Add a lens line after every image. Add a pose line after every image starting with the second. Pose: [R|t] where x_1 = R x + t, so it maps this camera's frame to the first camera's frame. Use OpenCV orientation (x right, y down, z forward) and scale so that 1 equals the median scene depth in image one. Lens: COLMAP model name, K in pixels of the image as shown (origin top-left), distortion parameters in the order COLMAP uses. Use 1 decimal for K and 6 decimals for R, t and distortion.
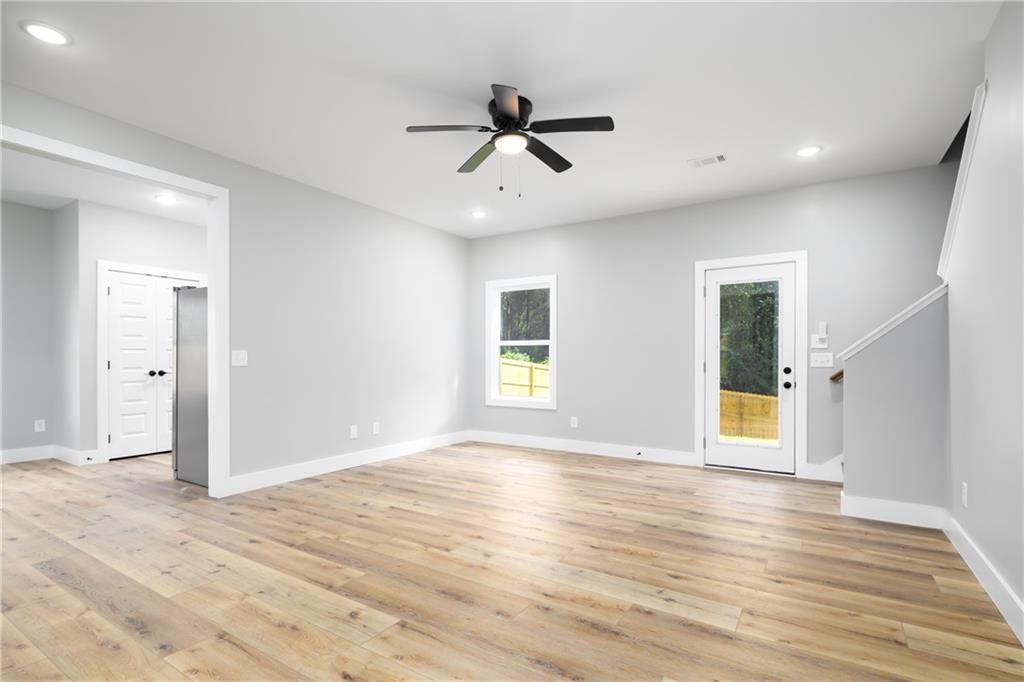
lens RADIAL K [[498.0, 0, 512.8], [0, 498.0, 346.3], [0, 0, 1]] dist [0.000079, -0.002217]
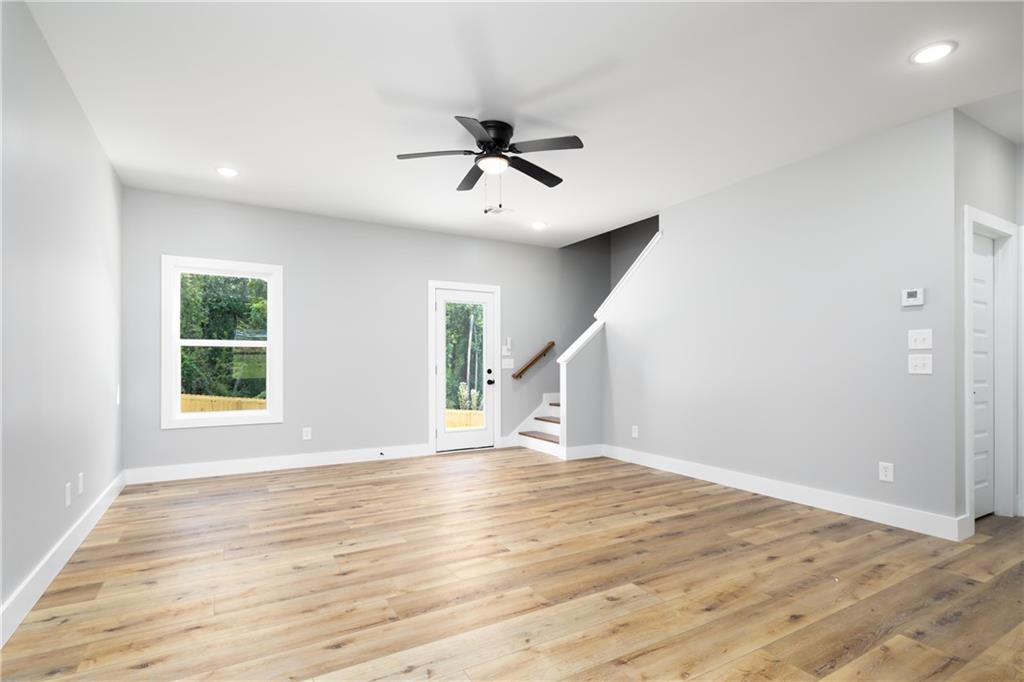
lens RADIAL K [[498.0, 0, 512.8], [0, 498.0, 349.1], [0, 0, 1]] dist [0.000079, -0.002217]
pose [[0.457649, 0.021075, 0.888883, -0.709158], [-0.019346, 0.999718, -0.013743, 0.005514], [-0.888922, -0.010907, 0.457928, 0.354100]]
